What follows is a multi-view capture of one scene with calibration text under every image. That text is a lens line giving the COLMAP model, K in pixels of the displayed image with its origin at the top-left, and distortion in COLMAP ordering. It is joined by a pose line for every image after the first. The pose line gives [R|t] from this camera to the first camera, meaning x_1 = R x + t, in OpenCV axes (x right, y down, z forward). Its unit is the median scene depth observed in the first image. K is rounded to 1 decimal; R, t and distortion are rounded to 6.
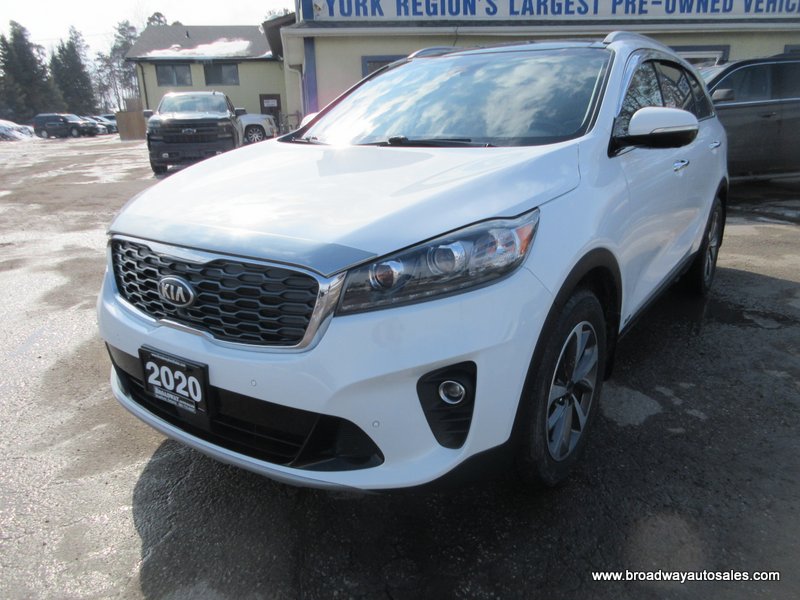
lens RADIAL K [[601.0, 0, 400.2], [0, 601.0, 300.3], [0, 0, 1]] dist [0.011892, -0.016421]
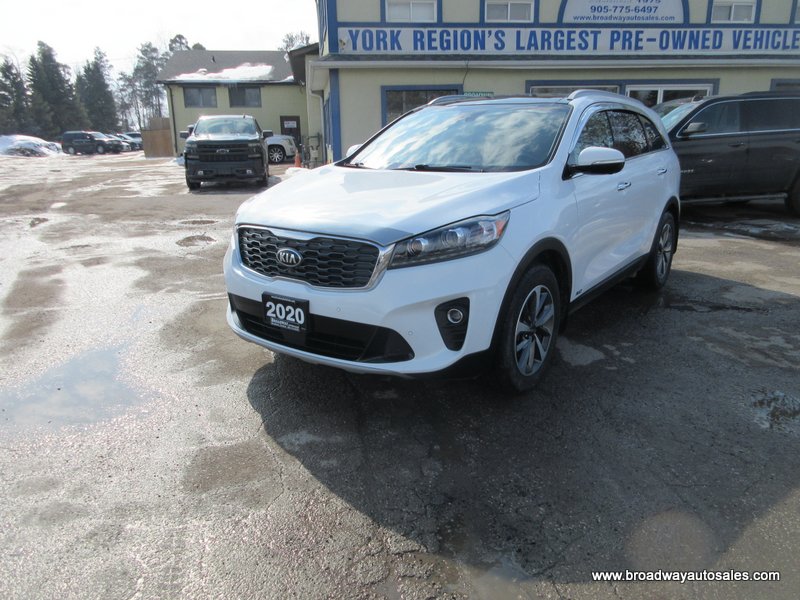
lens RADIAL K [[601.0, 0, 401.4], [0, 601.0, 298.7], [0, 0, 1]] dist [0.011892, -0.016421]
pose [[0.999780, 0.015756, -0.013878, -0.015283], [-0.016212, 0.999311, -0.033400, 0.057810], [0.013342, 0.033617, 0.999346, -0.249370]]
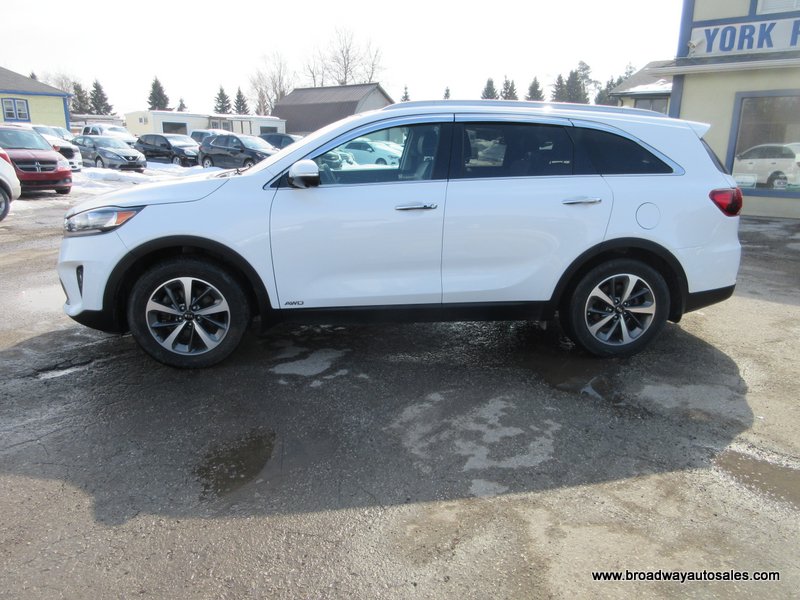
lens RADIAL K [[601.0, 0, 399.3], [0, 601.0, 299.7], [0, 0, 1]] dist [0.011892, -0.016421]
pose [[0.668958, 0.215321, -0.711429, 0.888008], [-0.246639, 0.967197, 0.060816, -0.070669], [0.701188, 0.134783, 0.700121, 0.090747]]
